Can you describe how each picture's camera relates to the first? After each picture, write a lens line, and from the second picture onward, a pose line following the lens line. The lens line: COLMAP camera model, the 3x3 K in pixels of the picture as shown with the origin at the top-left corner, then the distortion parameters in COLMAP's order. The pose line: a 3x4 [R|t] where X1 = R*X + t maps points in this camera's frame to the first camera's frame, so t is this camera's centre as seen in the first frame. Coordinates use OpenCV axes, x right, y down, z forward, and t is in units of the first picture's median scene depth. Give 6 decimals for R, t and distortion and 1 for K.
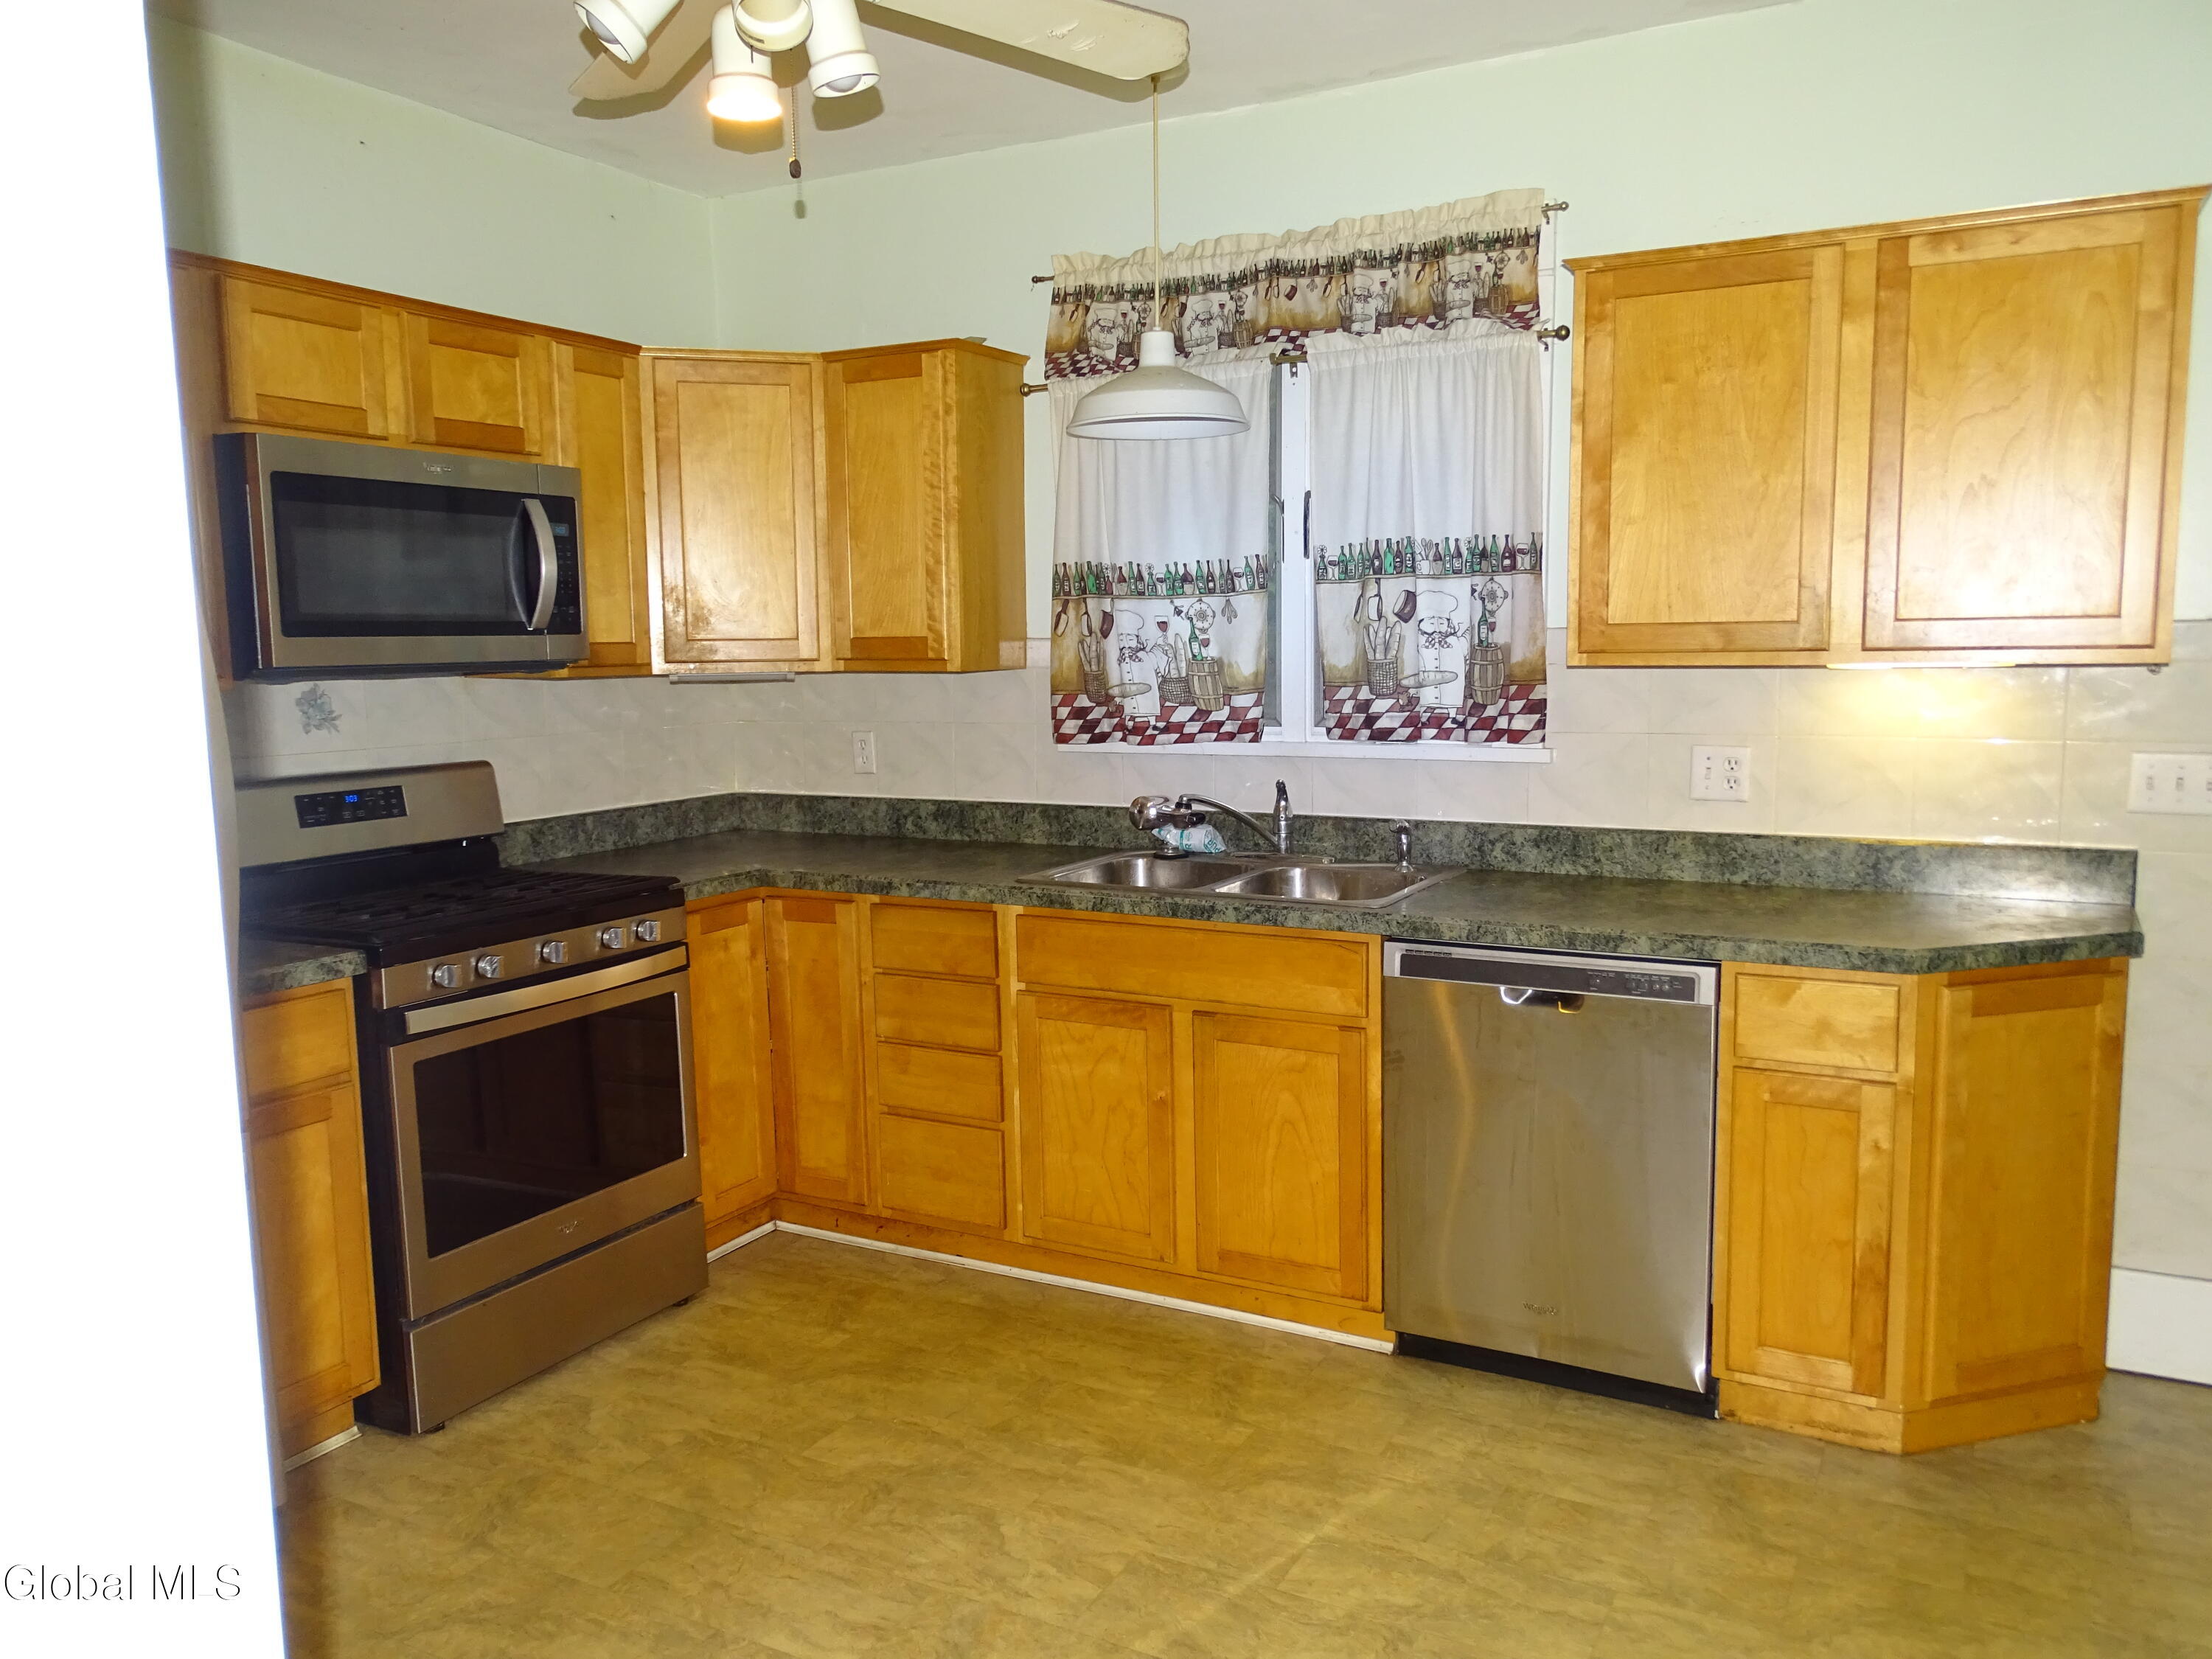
lens RADIAL K [[1670.1, 0, 1105.6], [0, 1670.1, 843.0], [0, 0, 1]] dist [-0.011352, 0.004499]
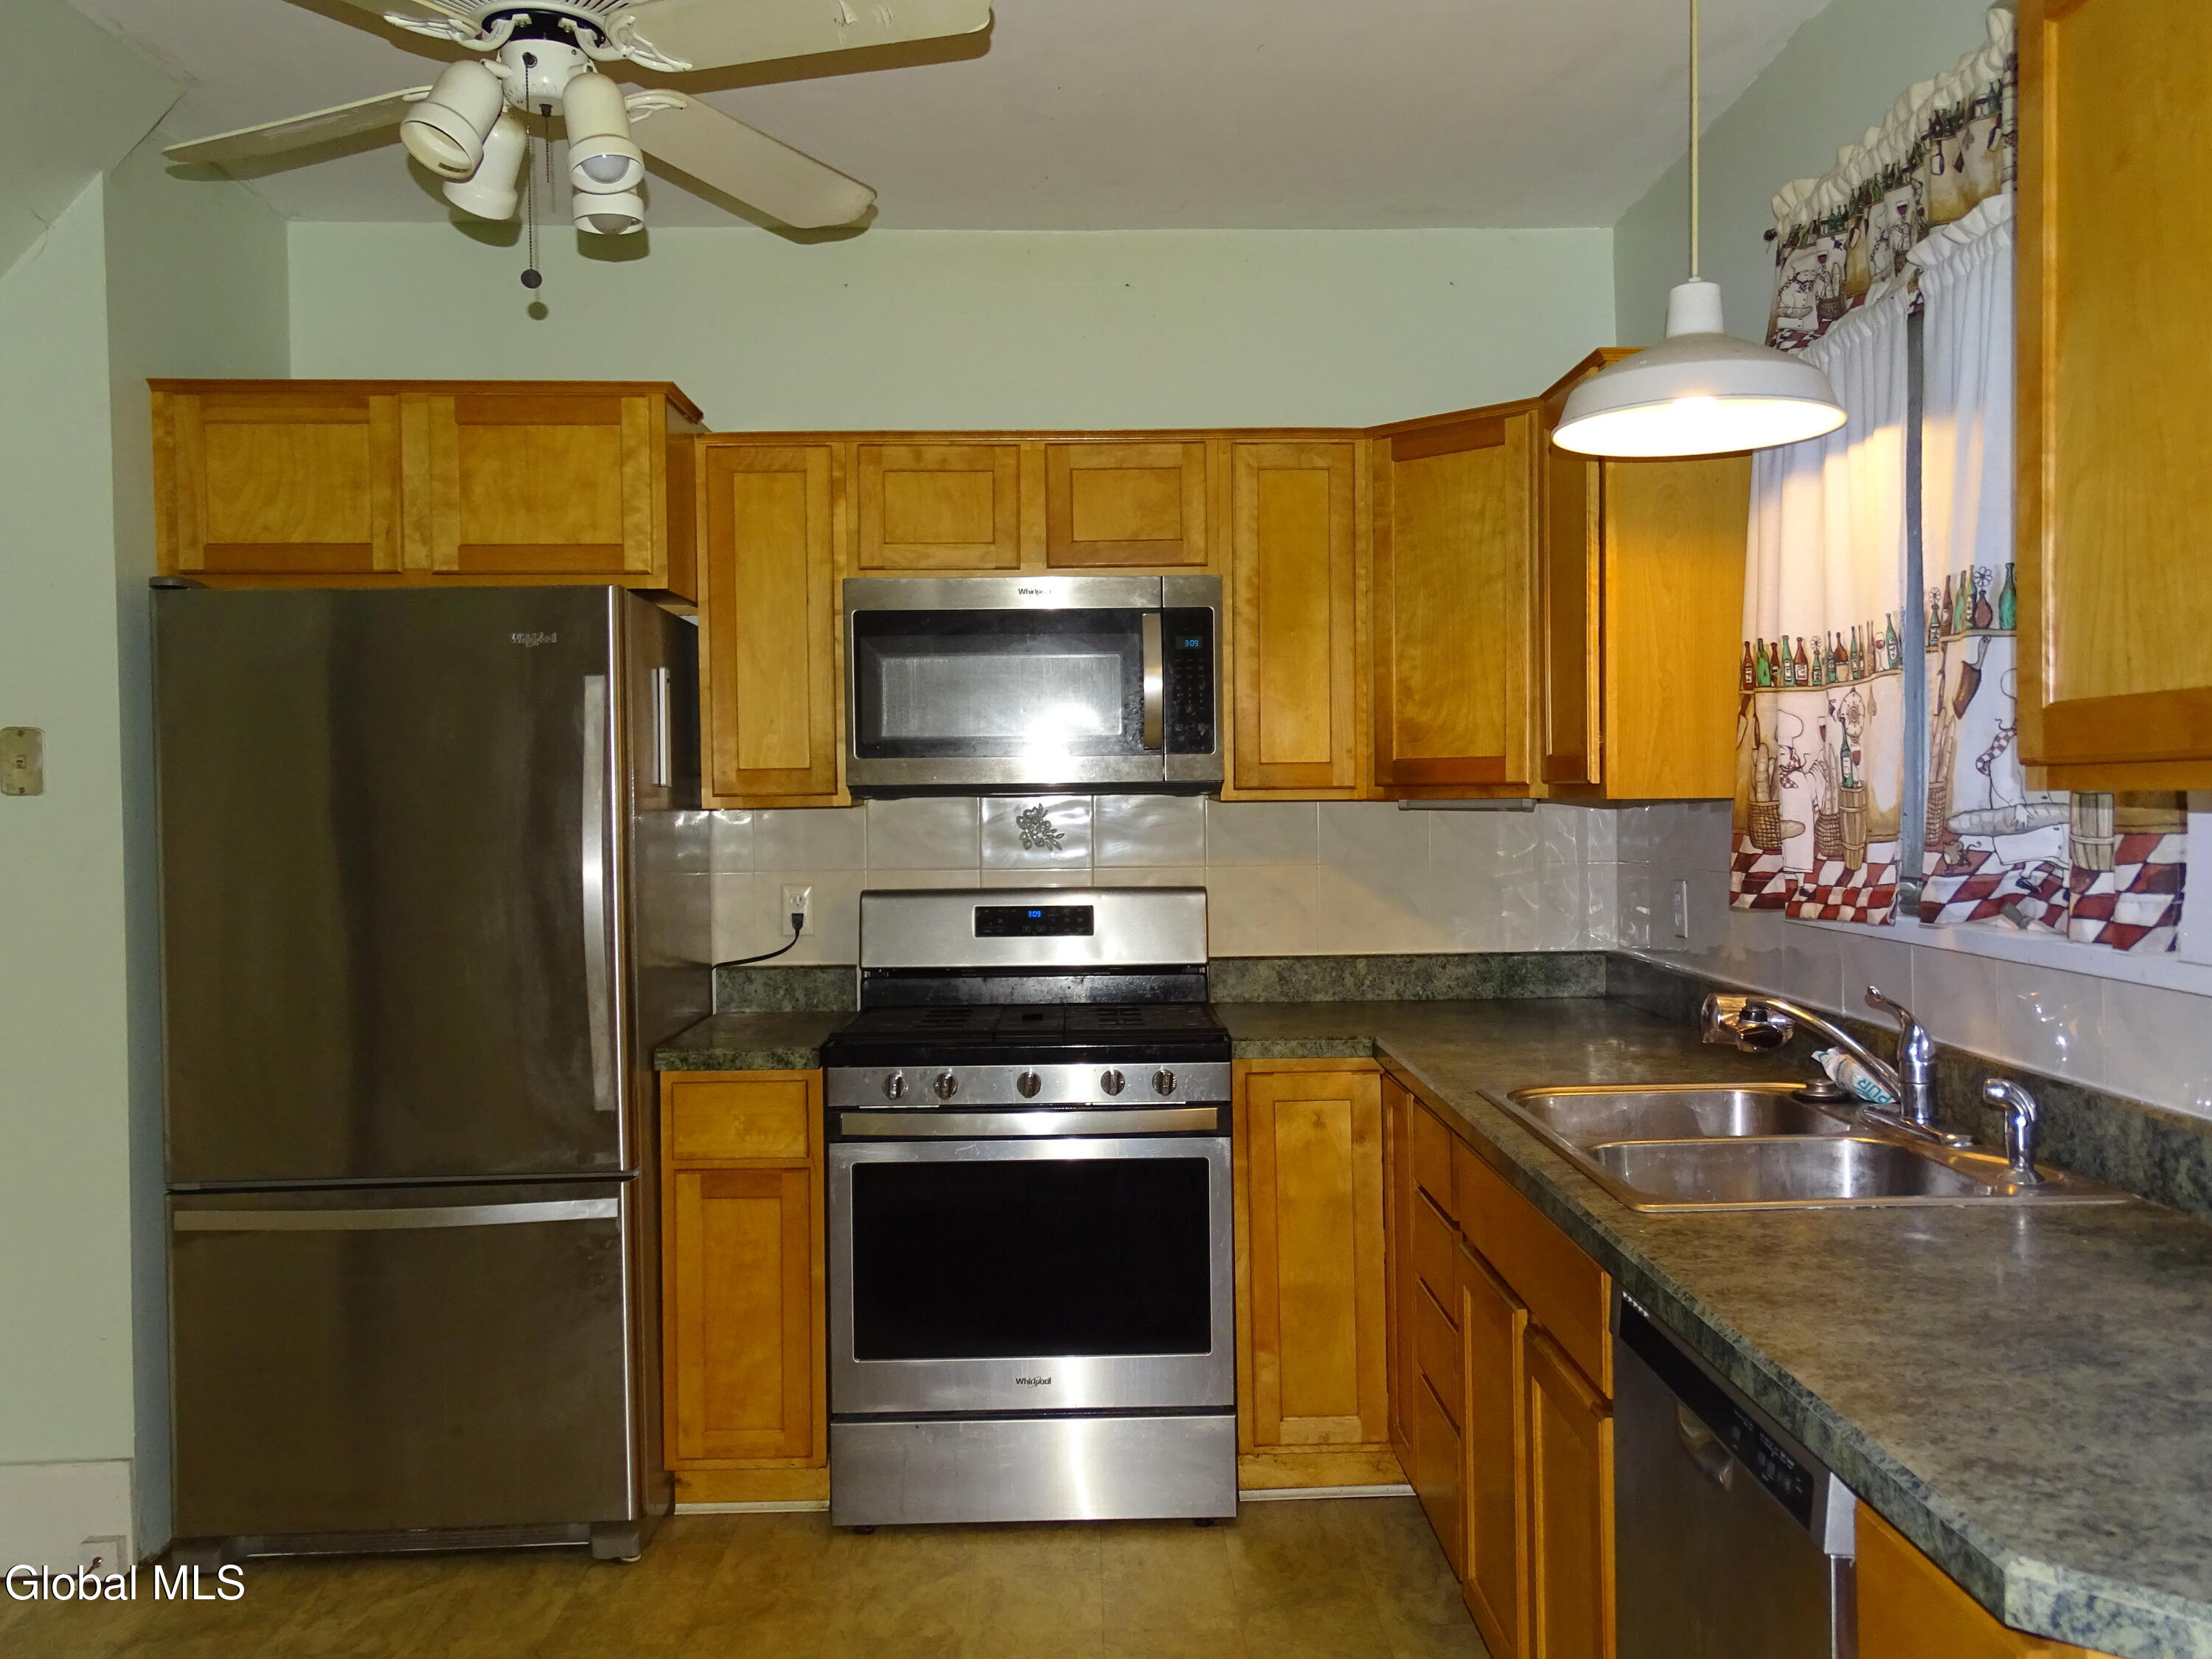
lens RADIAL K [[1790.8, 0, 1112.1], [0, 1790.8, 814.2], [0, 0, 1]] dist [-0.014439, 0.000265]
pose [[0.512235, 0.016739, -0.858682, 0.487255], [-0.103614, 0.993712, -0.042438, -0.042272], [0.852573, 0.110710, 0.510748, 0.428718]]
